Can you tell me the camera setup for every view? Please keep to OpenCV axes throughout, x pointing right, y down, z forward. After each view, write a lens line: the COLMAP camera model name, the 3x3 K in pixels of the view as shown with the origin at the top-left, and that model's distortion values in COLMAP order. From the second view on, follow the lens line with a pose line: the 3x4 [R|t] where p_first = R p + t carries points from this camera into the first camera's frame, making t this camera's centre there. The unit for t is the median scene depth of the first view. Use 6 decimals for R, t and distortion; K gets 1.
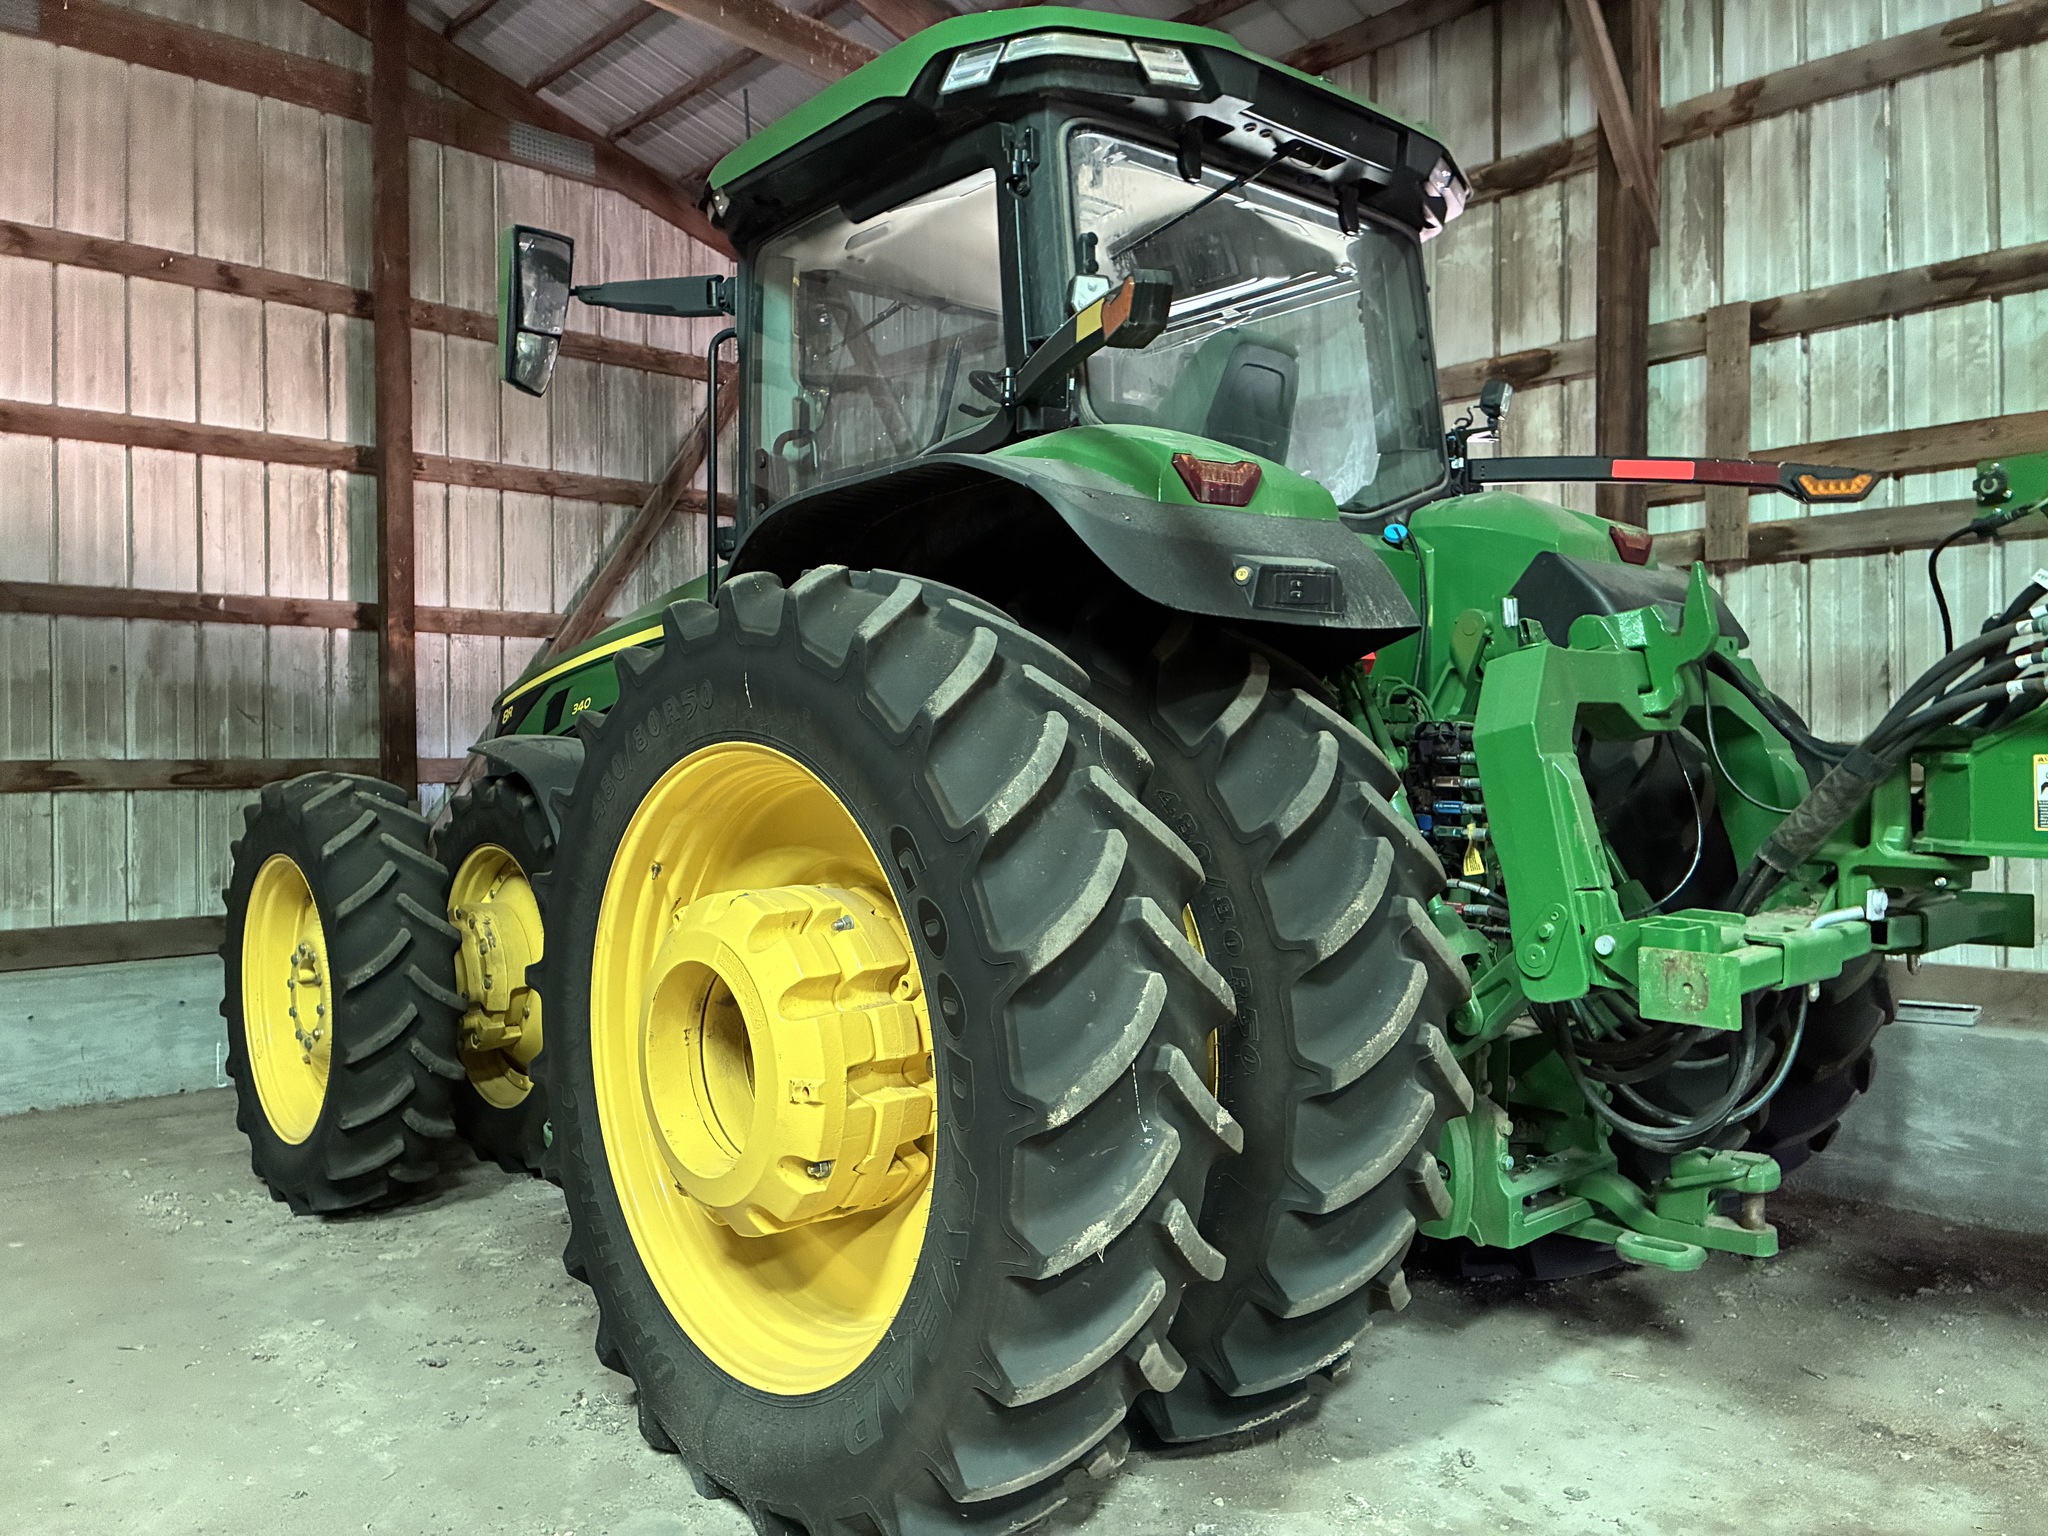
lens RADIAL K [[1587.6, 0, 1023.7], [0, 1587.6, 761.8], [0, 0, 1]] dist [0.083571, -0.121957]
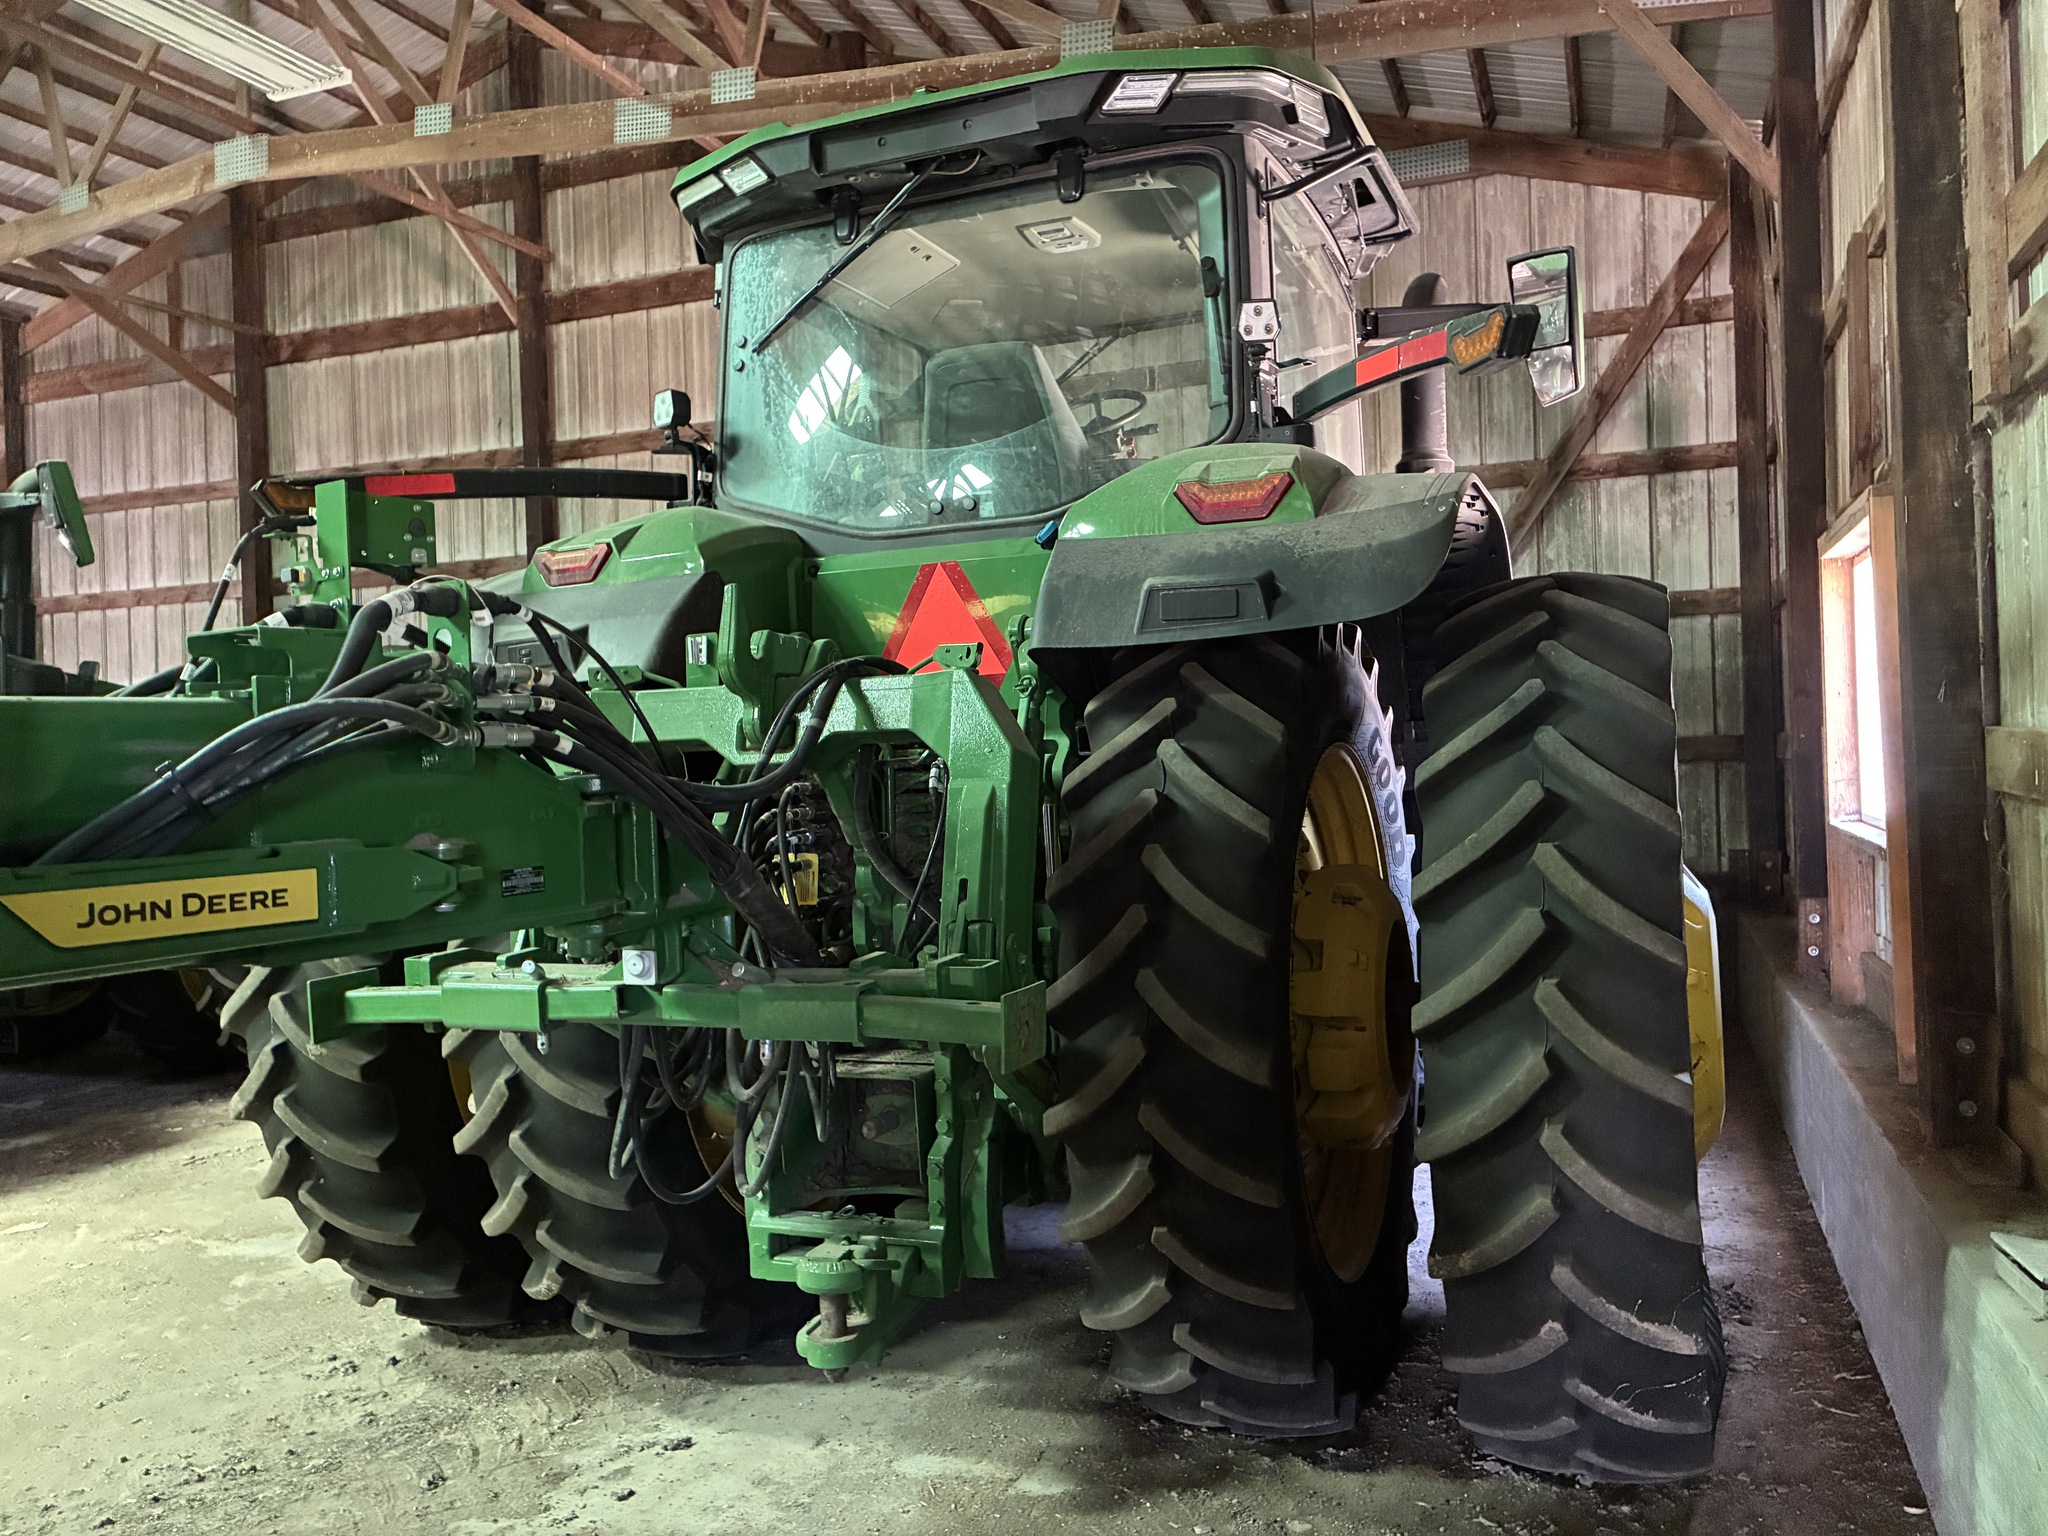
lens RADIAL K [[1587.6, 0, 1023.7], [0, 1587.6, 761.8], [0, 0, 1]] dist [0.083571, -0.121957]
pose [[0.414063, 0.000207, -0.910248, 1.224611], [0.028953, 0.999491, 0.013398, -0.028771], [0.909788, -0.031902, 0.413846, 0.707411]]
